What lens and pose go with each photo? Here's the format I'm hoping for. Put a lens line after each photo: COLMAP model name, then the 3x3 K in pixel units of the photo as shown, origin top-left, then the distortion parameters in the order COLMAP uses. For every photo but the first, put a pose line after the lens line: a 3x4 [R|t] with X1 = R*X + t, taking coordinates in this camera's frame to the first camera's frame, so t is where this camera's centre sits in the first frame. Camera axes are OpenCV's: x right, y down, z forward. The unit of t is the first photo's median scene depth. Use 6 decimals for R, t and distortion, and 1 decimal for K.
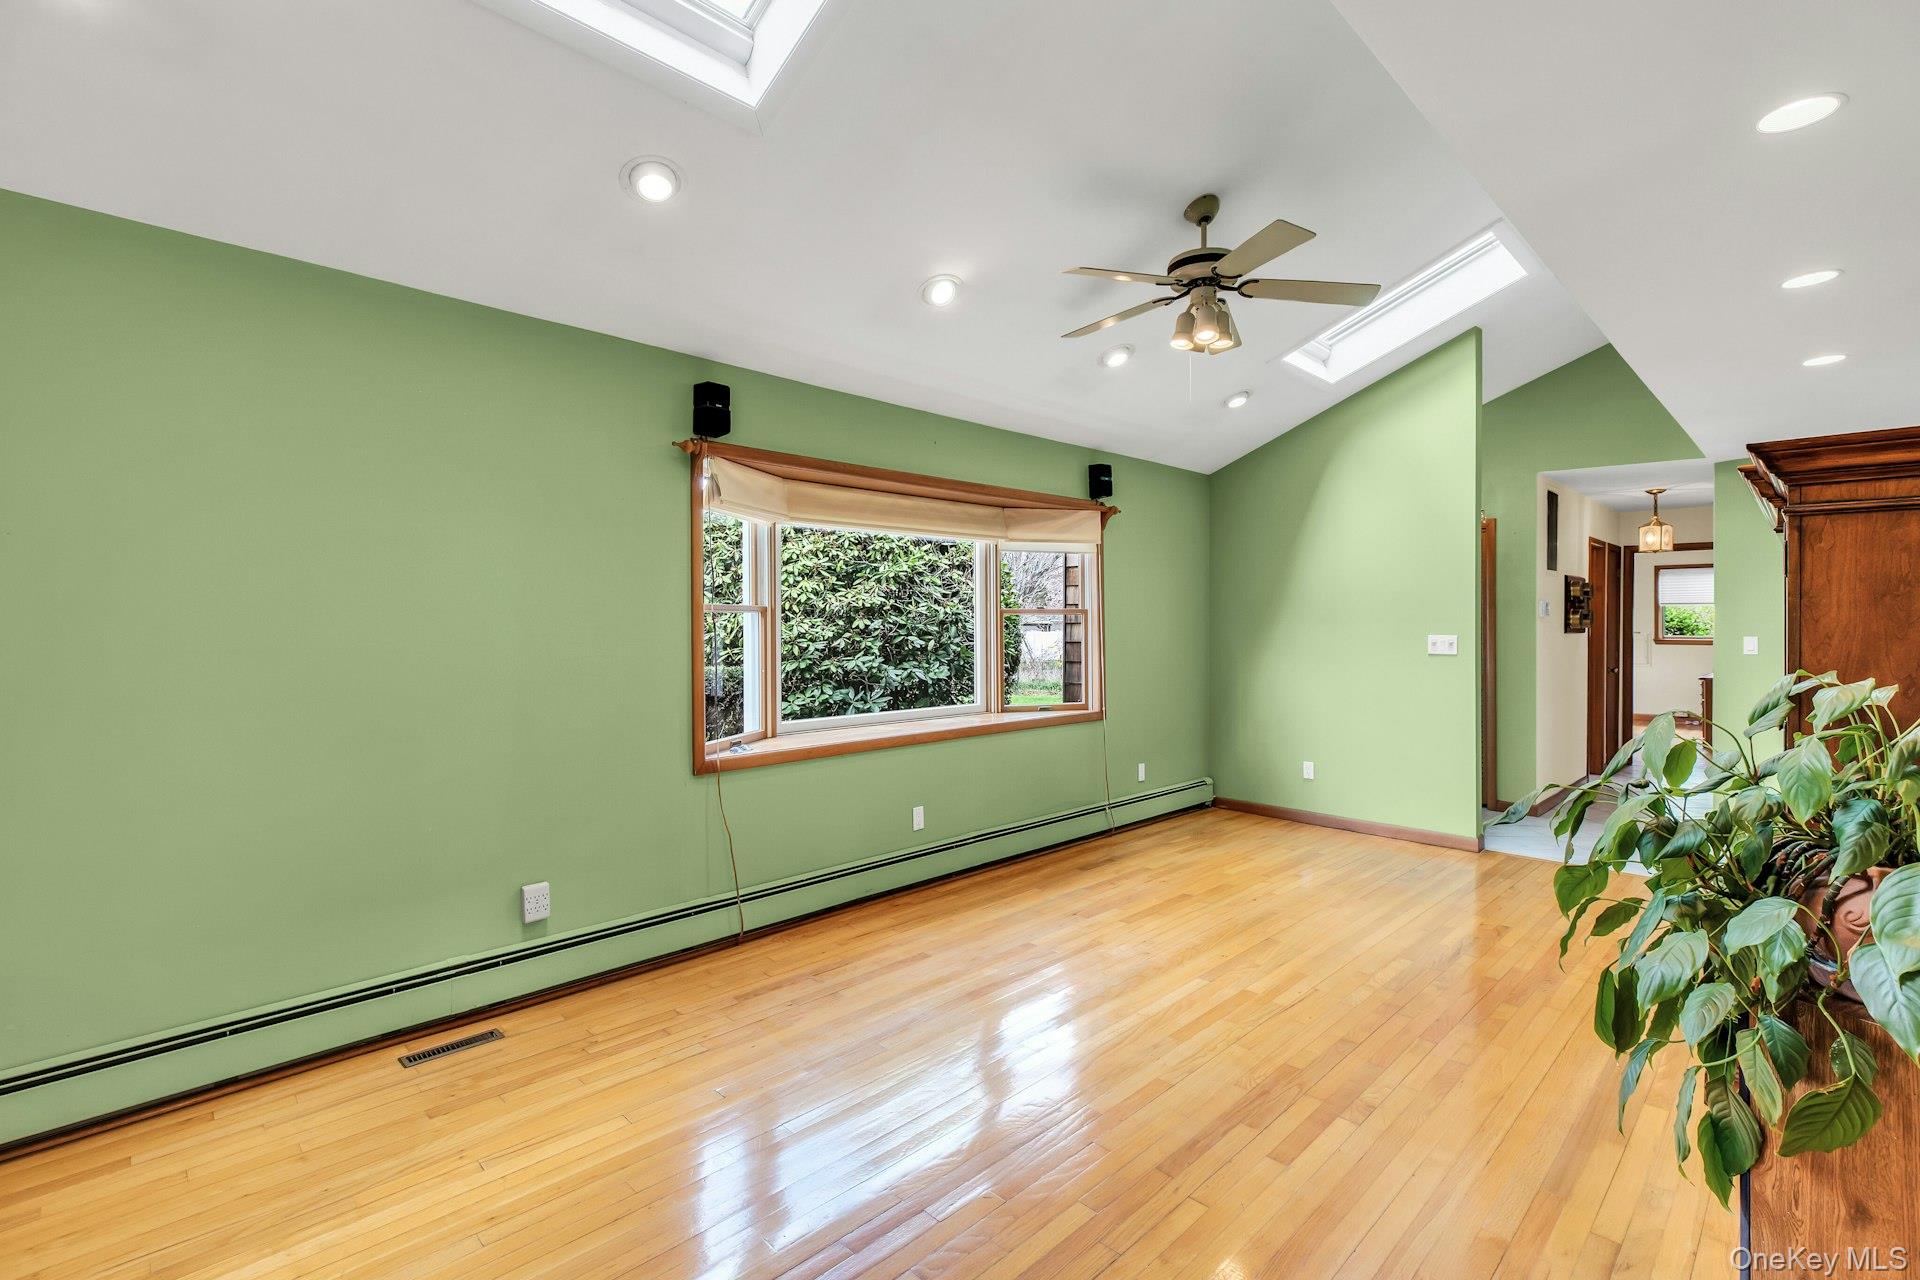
lens RADIAL K [[865.2, 0, 962.1], [0, 865.2, 636.8], [0, 0, 1]] dist [0.007968, -0.000182]
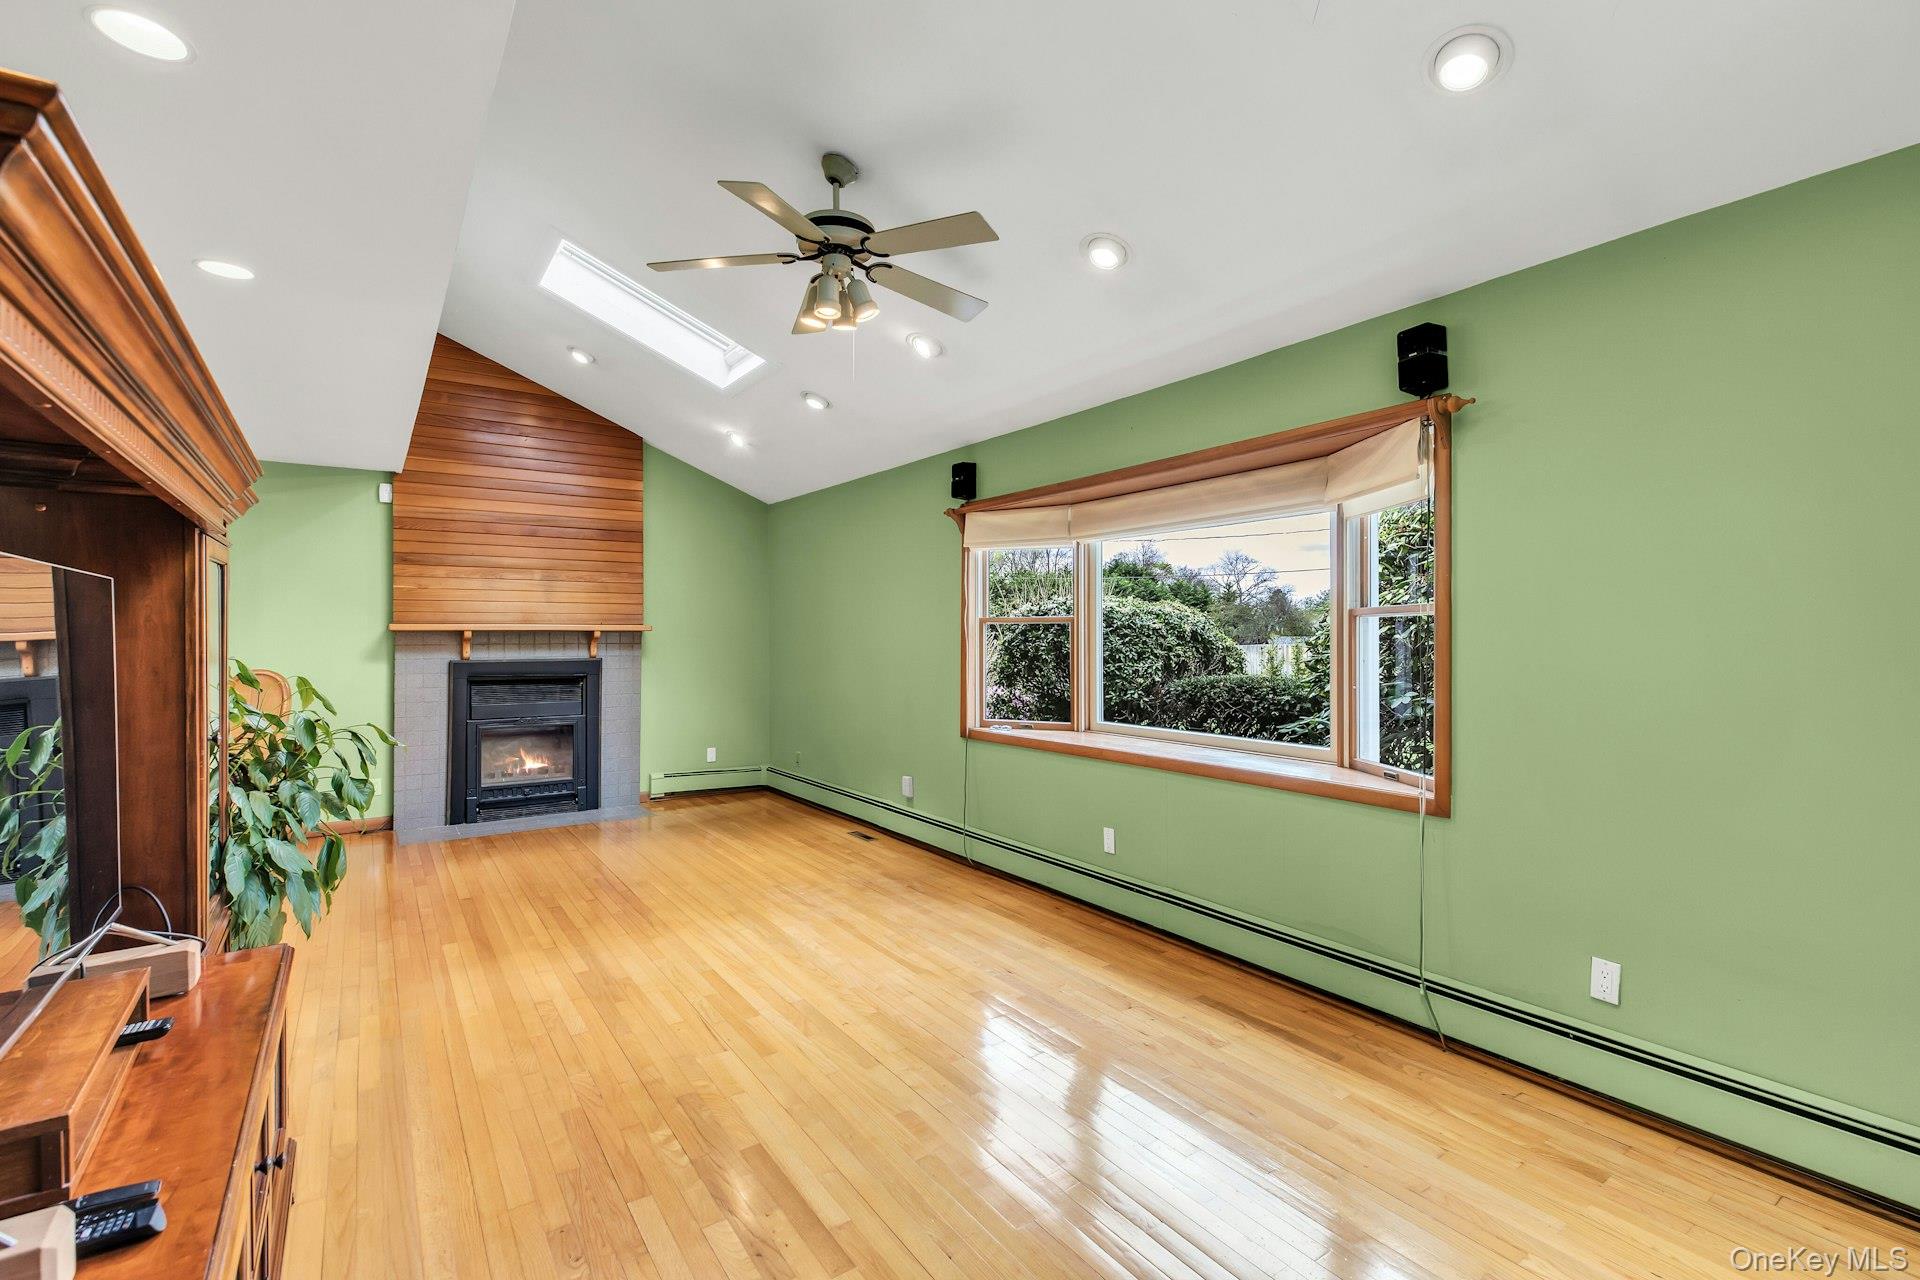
lens RADIAL K [[865.2, 0, 962.4], [0, 865.2, 640.4], [0, 0, 1]] dist [0.007968, -0.000182]
pose [[-0.166872, 0.004803, -0.985967, 0.961016], [-0.017677, 0.999813, 0.007862, -0.010187], [0.985820, 0.018741, -0.166756, 1.076020]]
